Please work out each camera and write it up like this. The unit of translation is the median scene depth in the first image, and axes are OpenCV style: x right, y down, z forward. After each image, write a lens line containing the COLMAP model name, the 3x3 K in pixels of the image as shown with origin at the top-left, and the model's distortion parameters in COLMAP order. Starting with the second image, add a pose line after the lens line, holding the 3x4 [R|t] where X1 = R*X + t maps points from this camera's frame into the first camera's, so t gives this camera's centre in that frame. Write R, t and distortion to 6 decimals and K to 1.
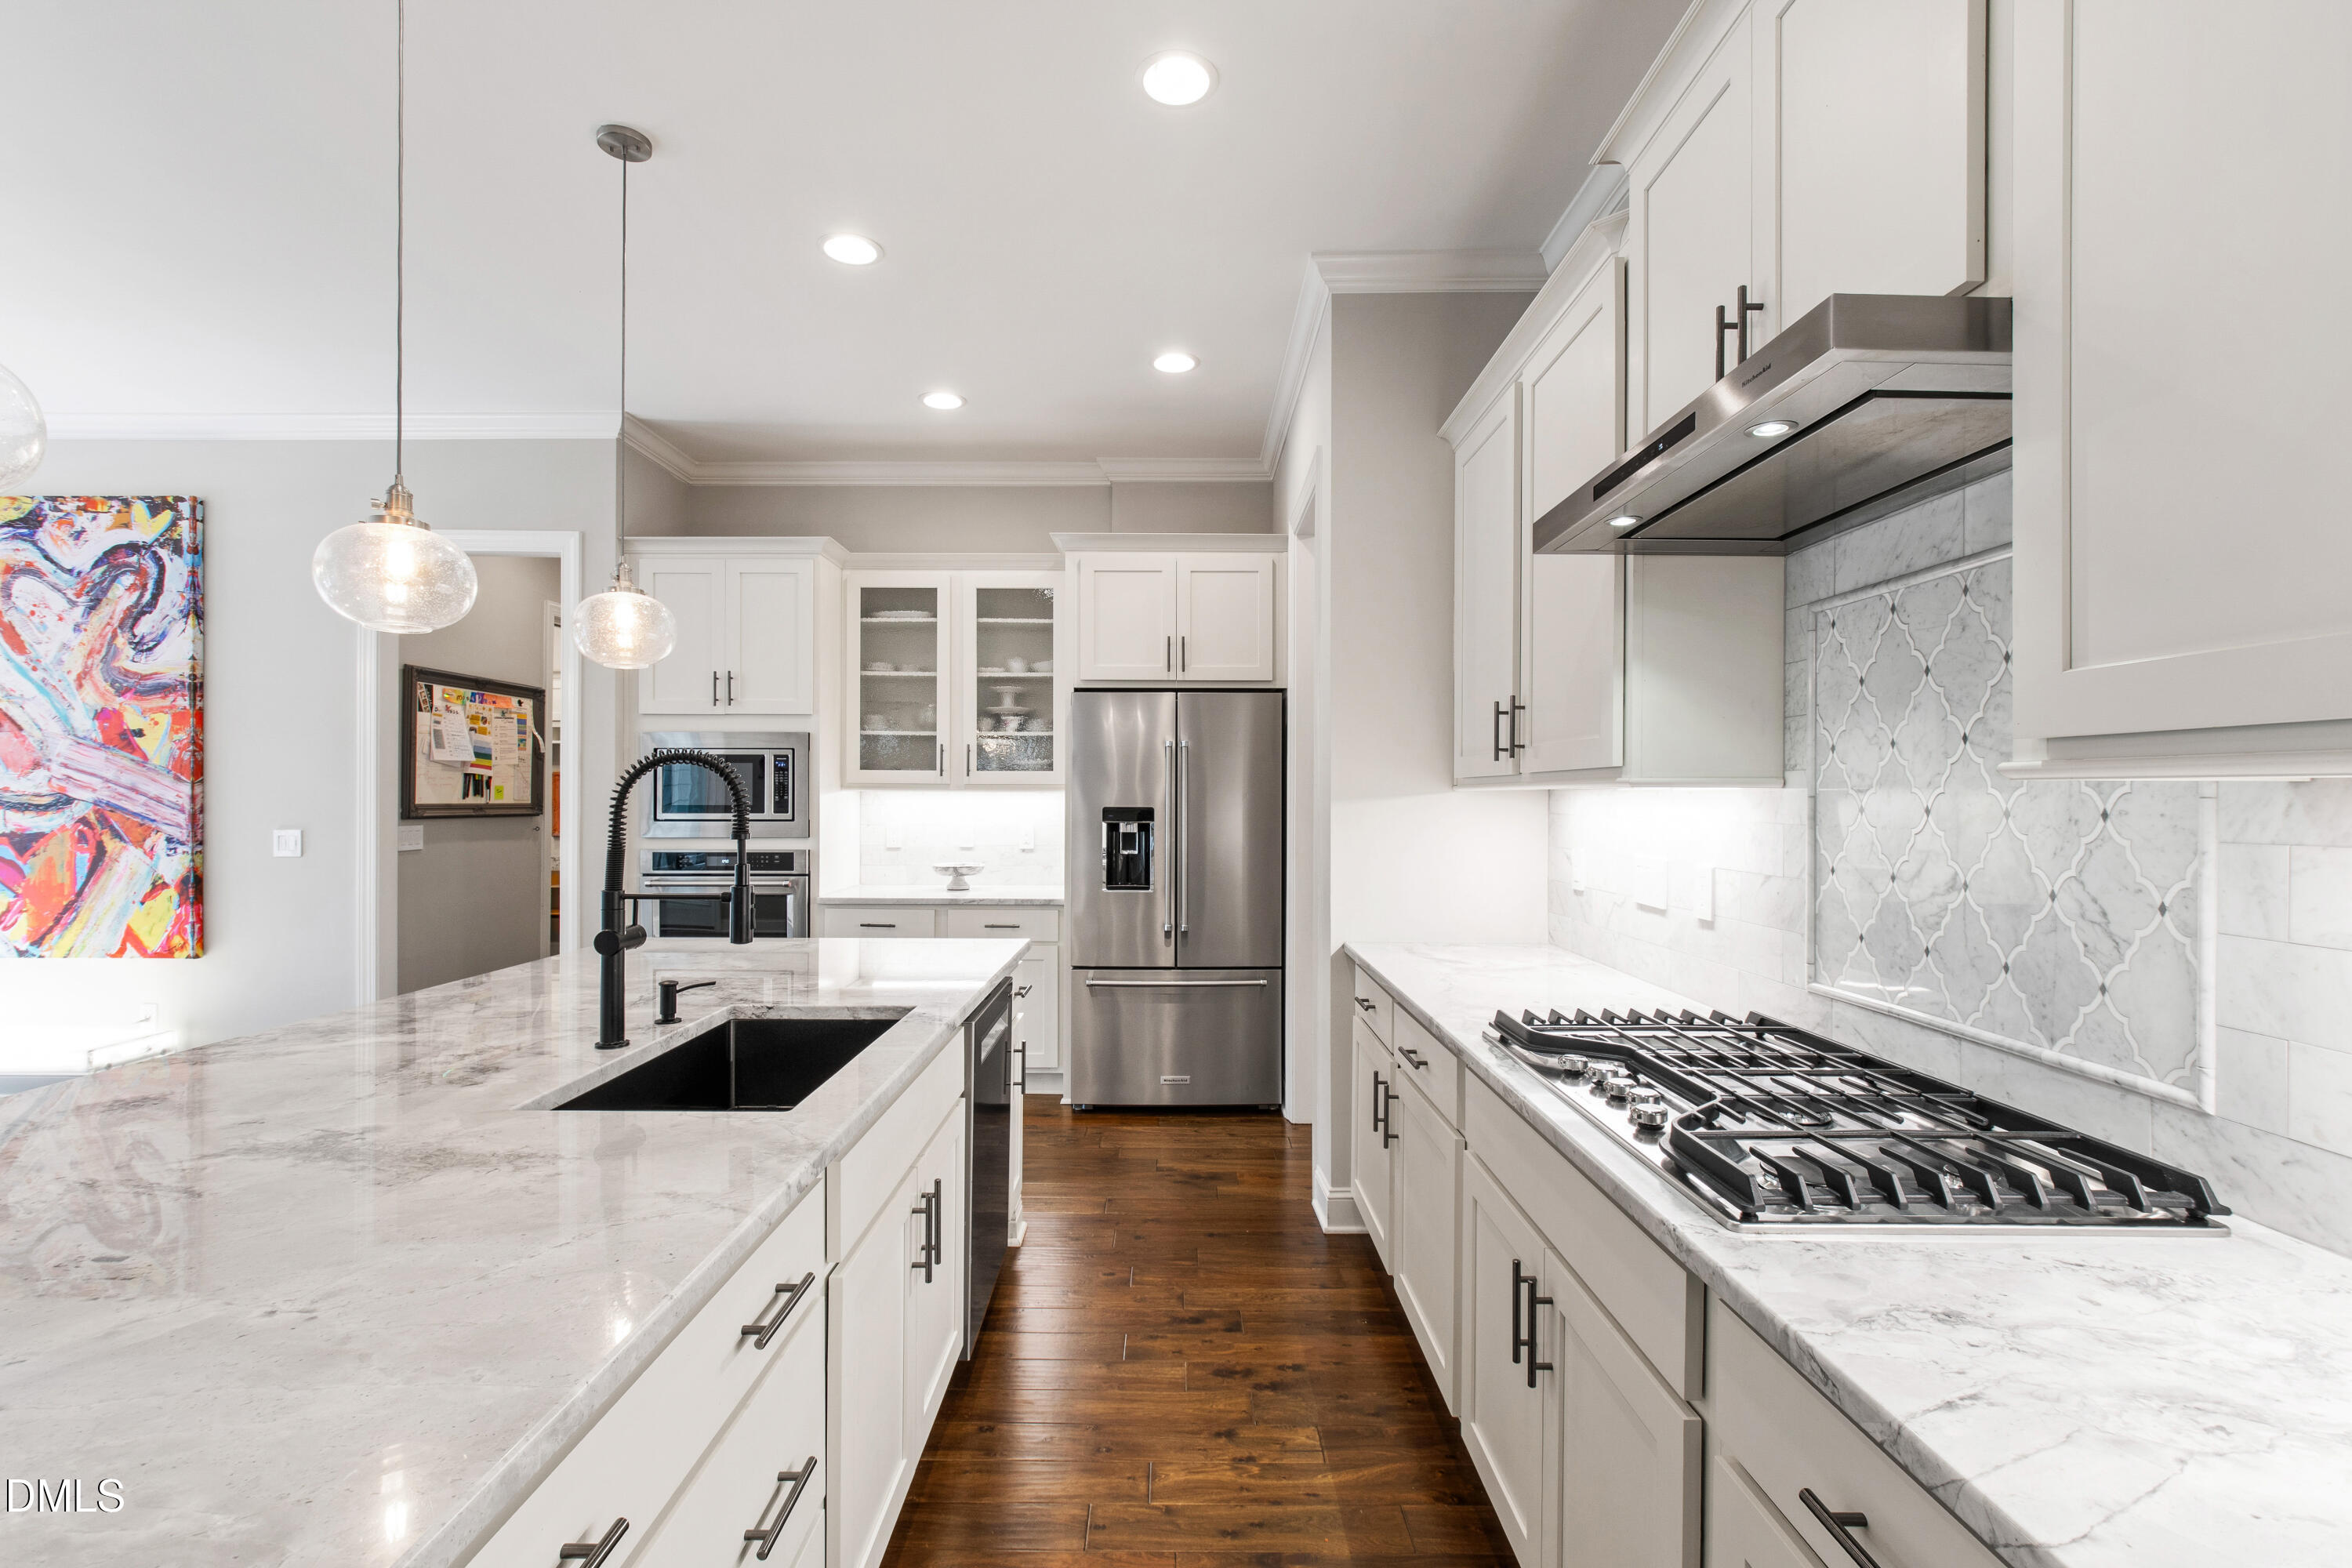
lens RADIAL K [[1036.1, 0, 1168.3], [0, 1036.1, 800.6], [0, 0, 1]] dist [0.000741, -0.000556]
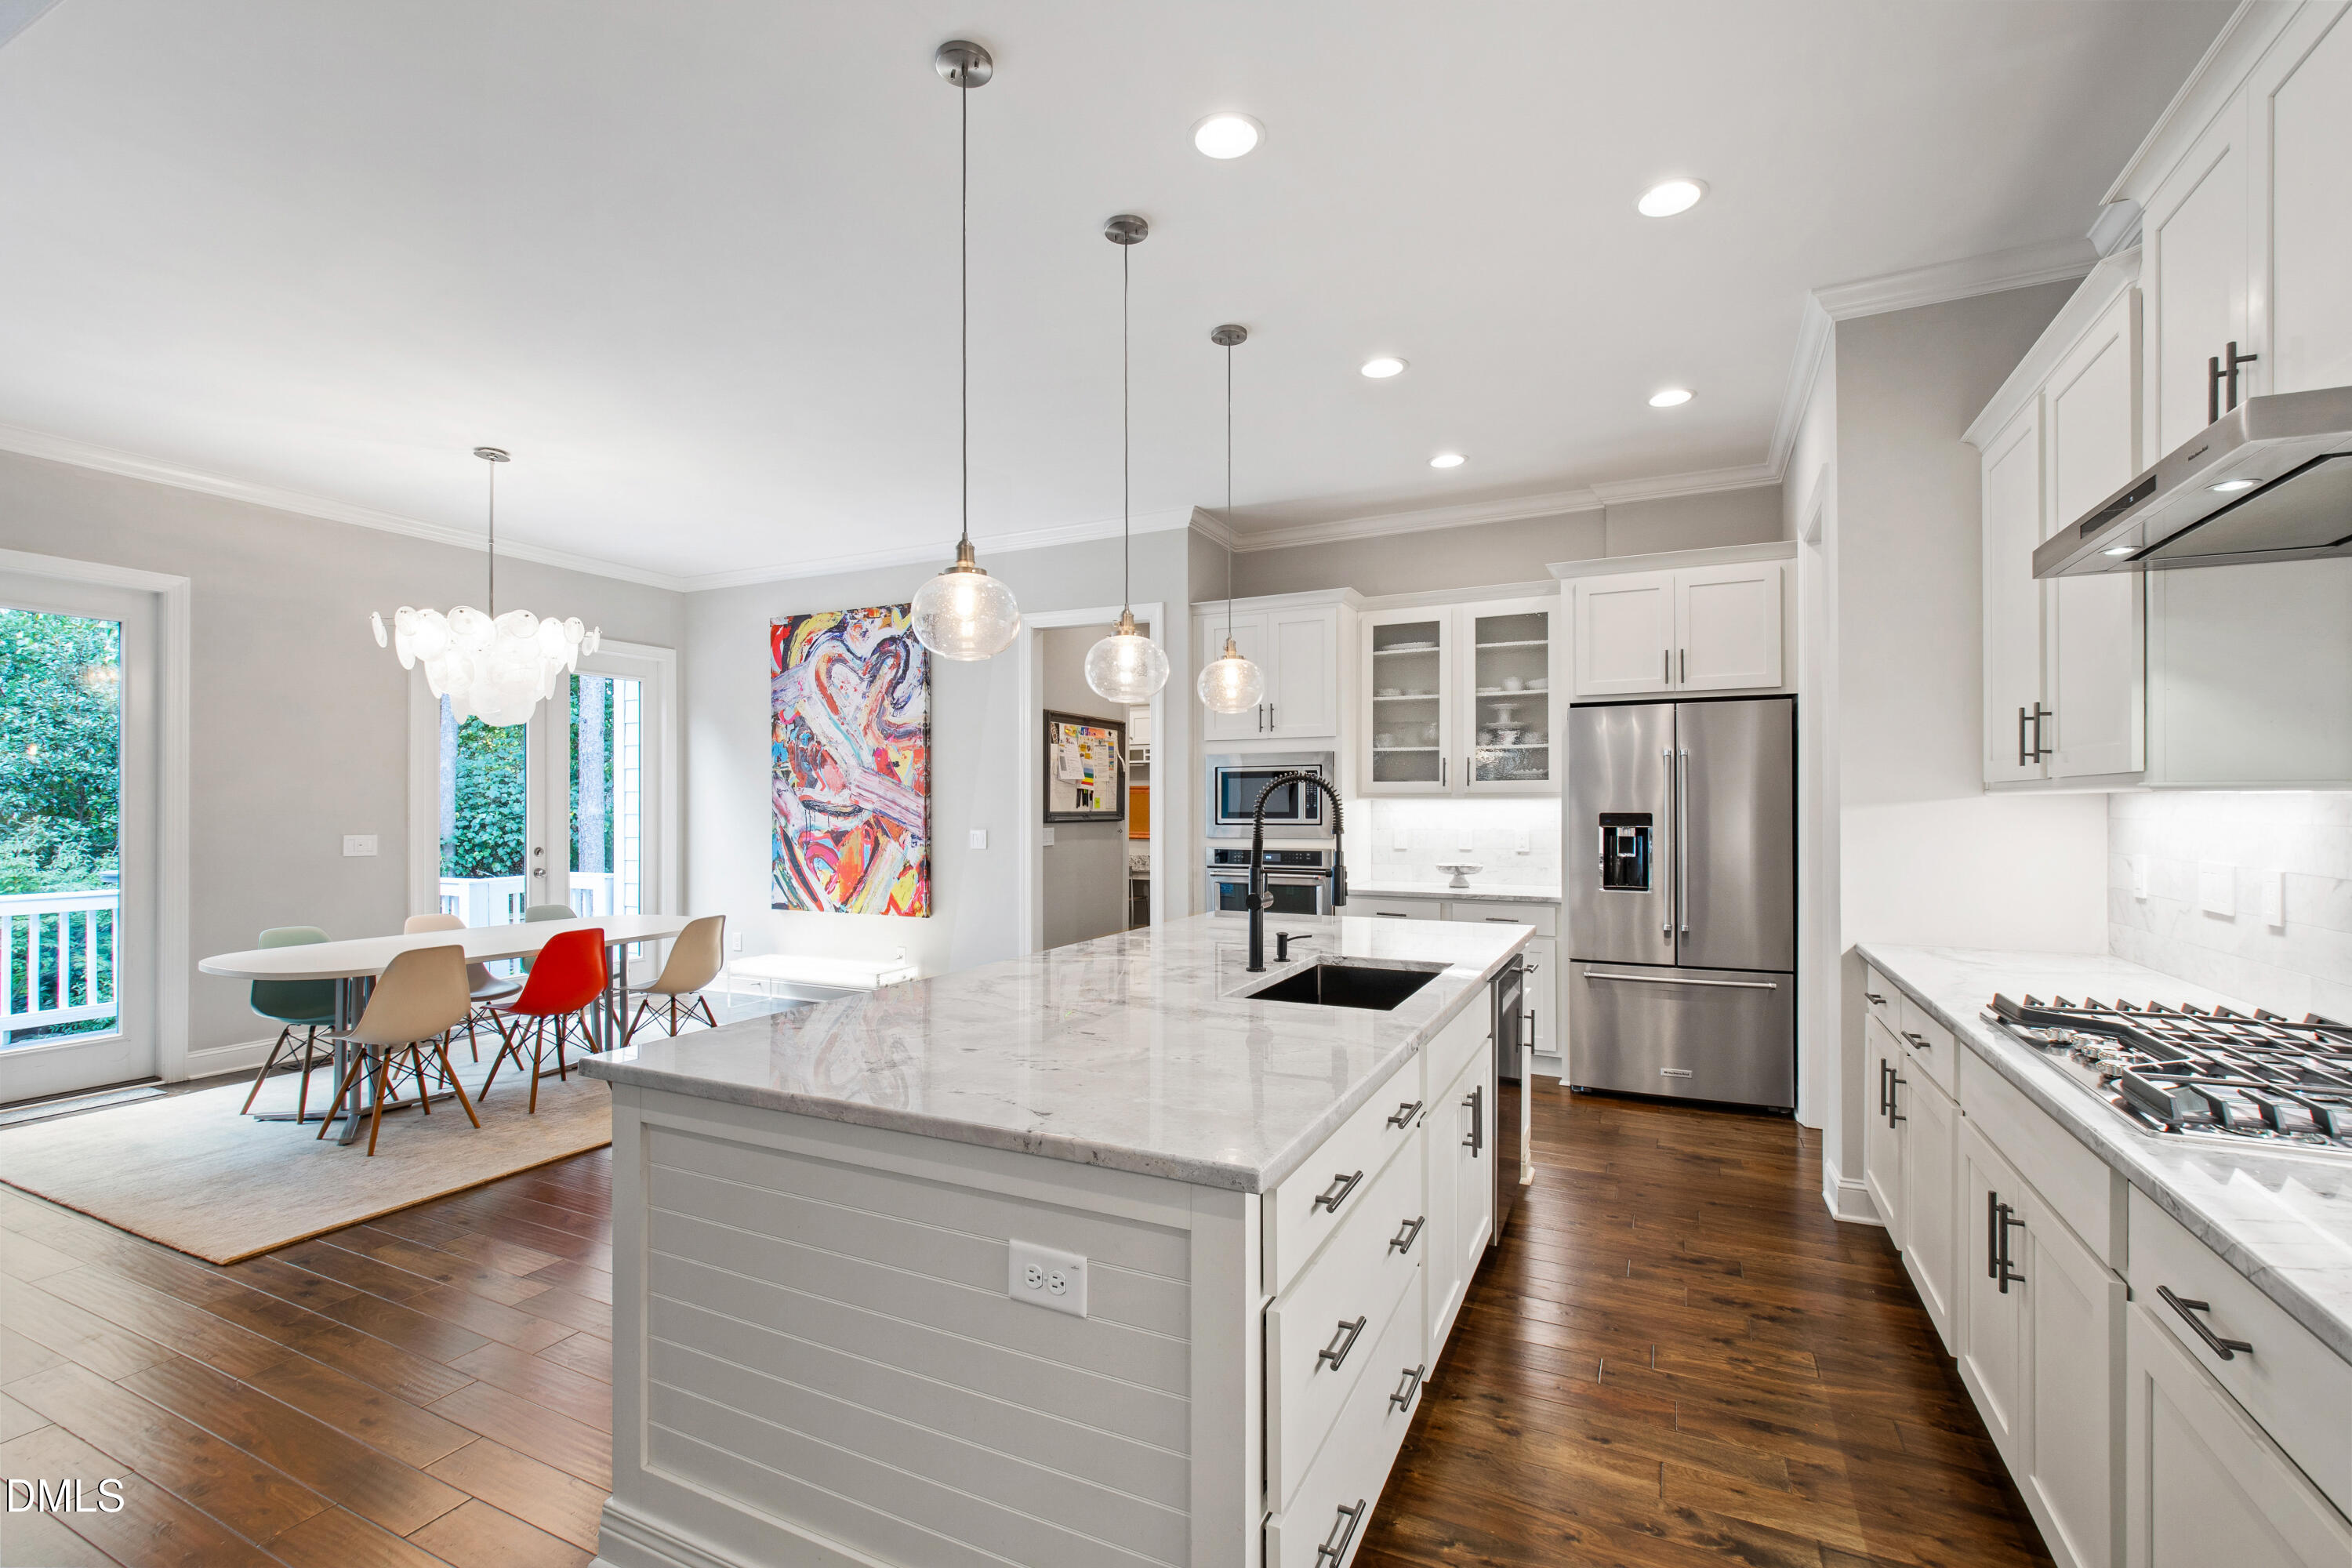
lens RADIAL K [[1036.1, 0, 1168.3], [0, 1036.1, 800.6], [0, 0, 1]] dist [0.000741, -0.000556]
pose [[0.900630, -0.006775, -0.434535, 0.001540], [0.003398, 0.999958, -0.008547, 0.000968], [0.434574, 0.006222, 0.900615, -0.170560]]
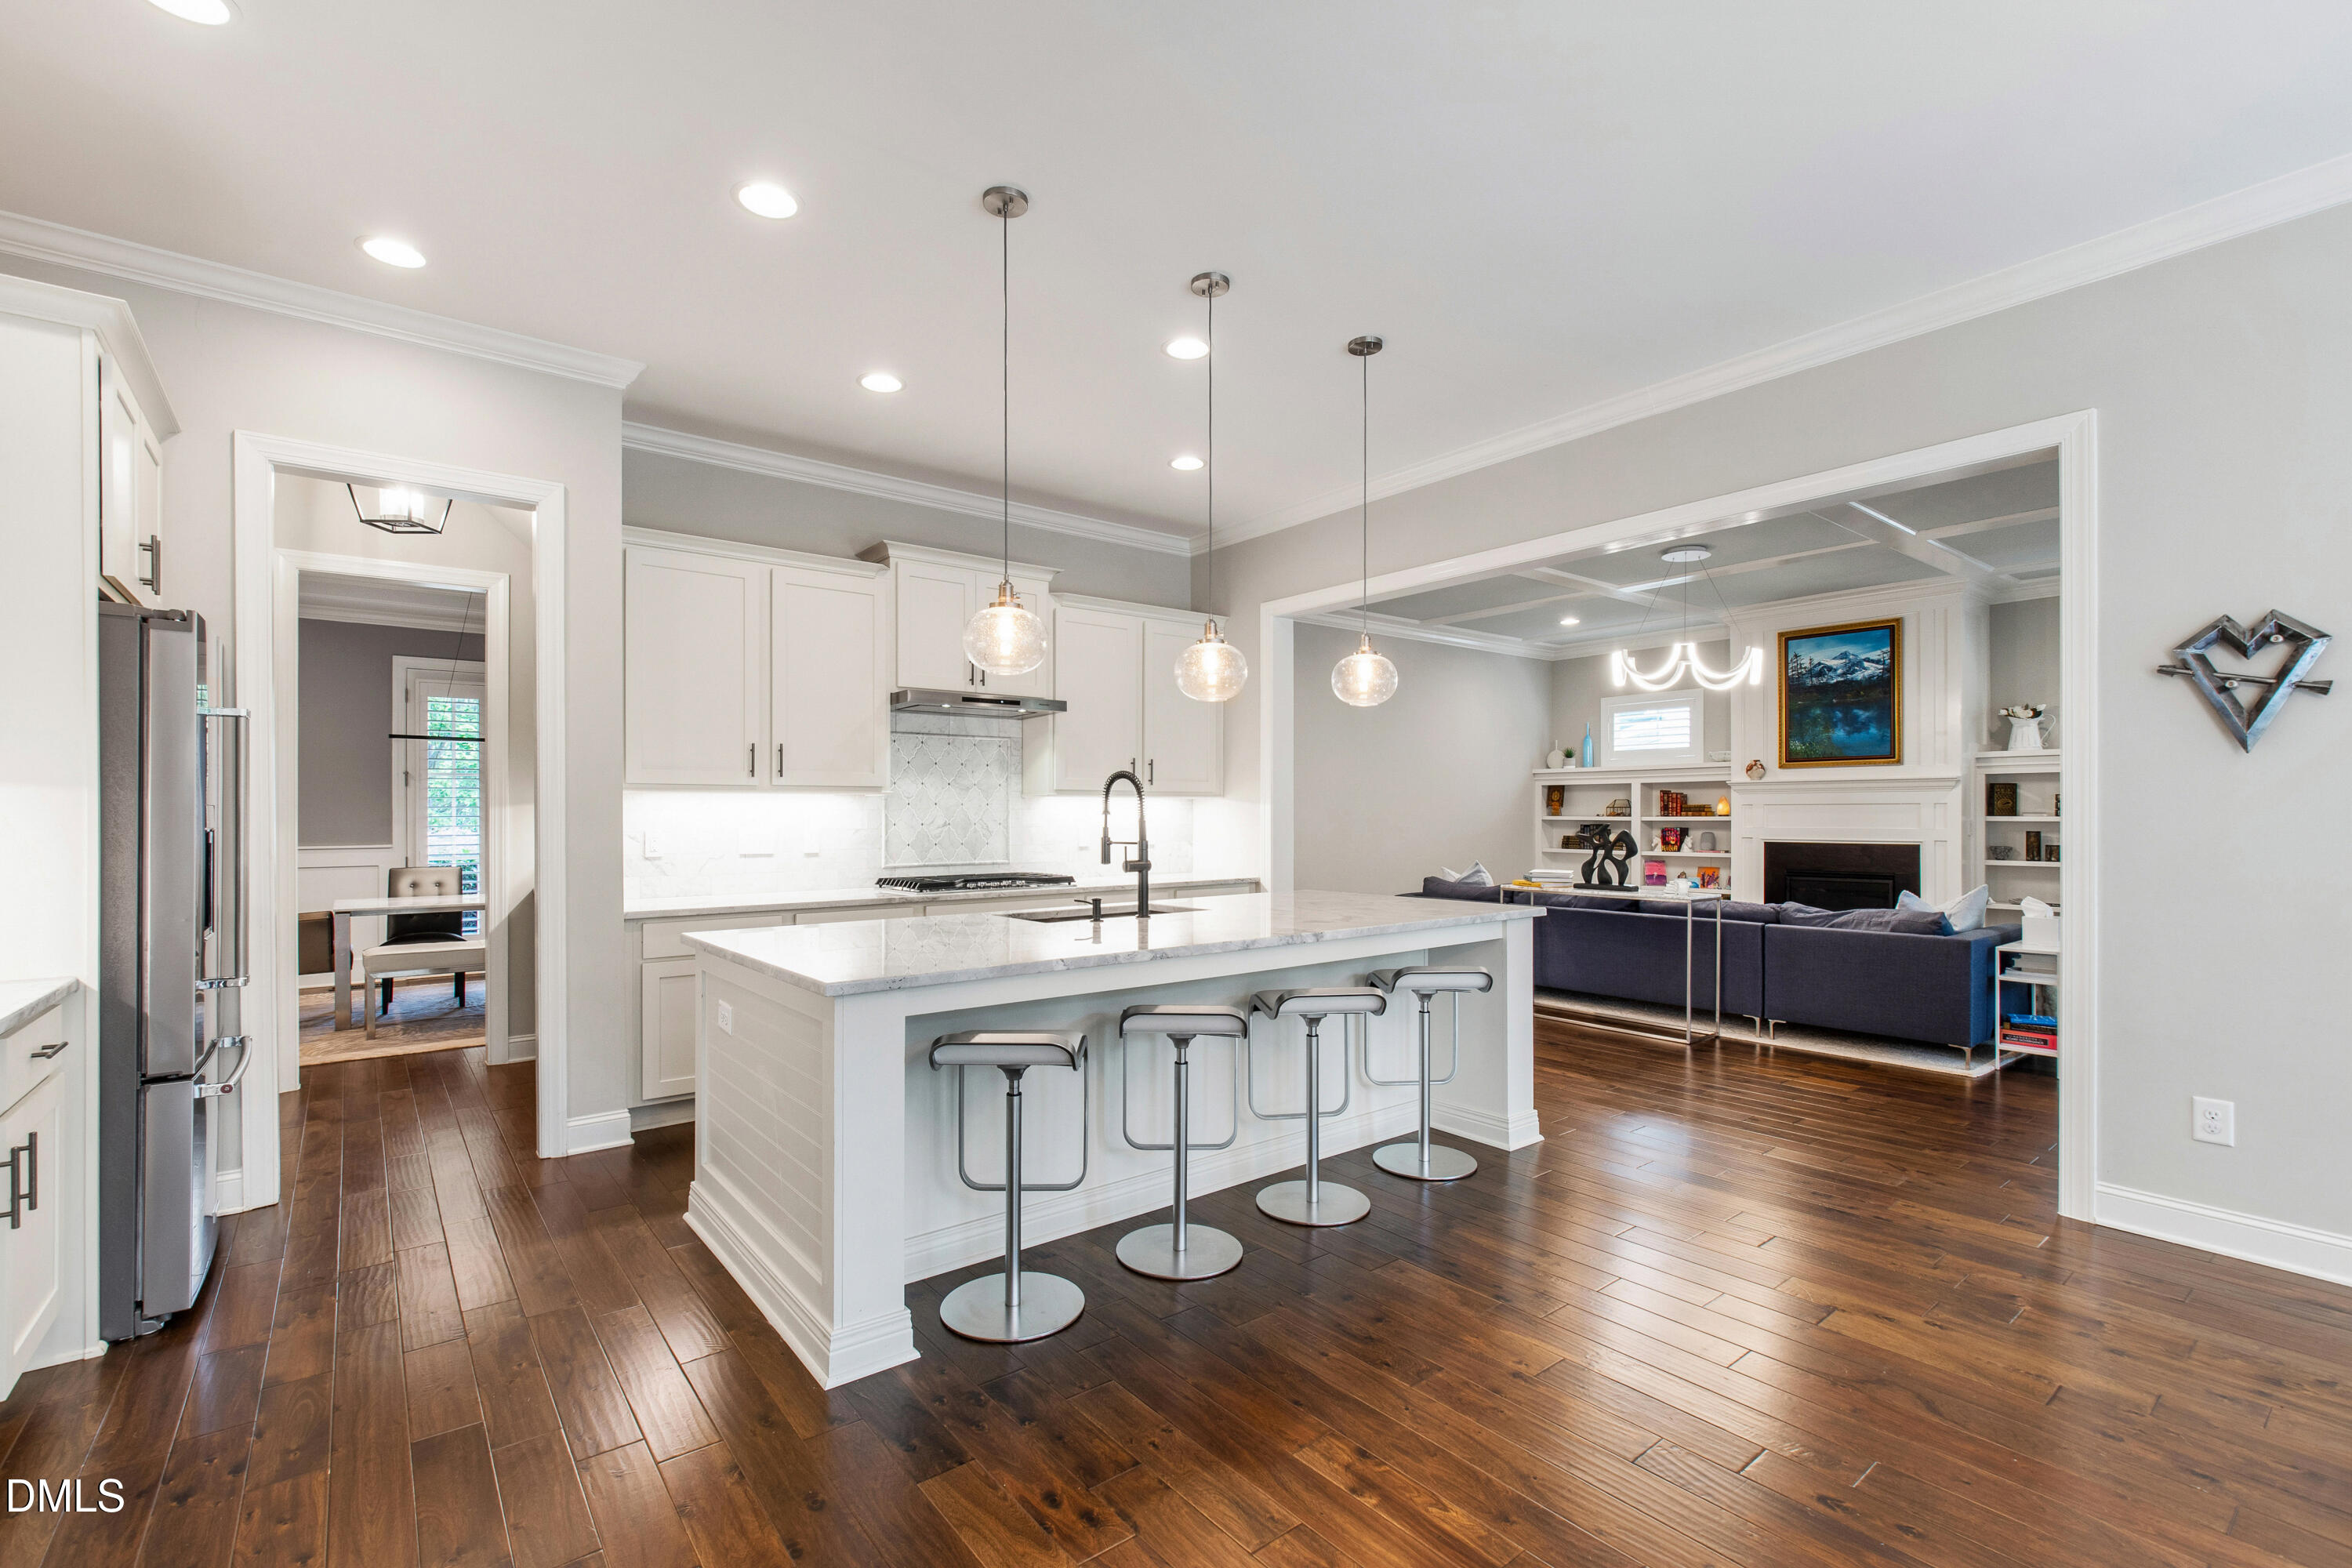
lens RADIAL K [[1032.6, 0, 1170.8], [0, 1032.6, 817.8], [0, 0, 1]] dist [-0.001744, -0.000273]
pose [[-0.622301, -0.005939, 0.782756, -0.904849], [0.002395, 0.999952, 0.009491, 0.009456], [-0.782775, 0.007781, -0.622257, 0.932727]]
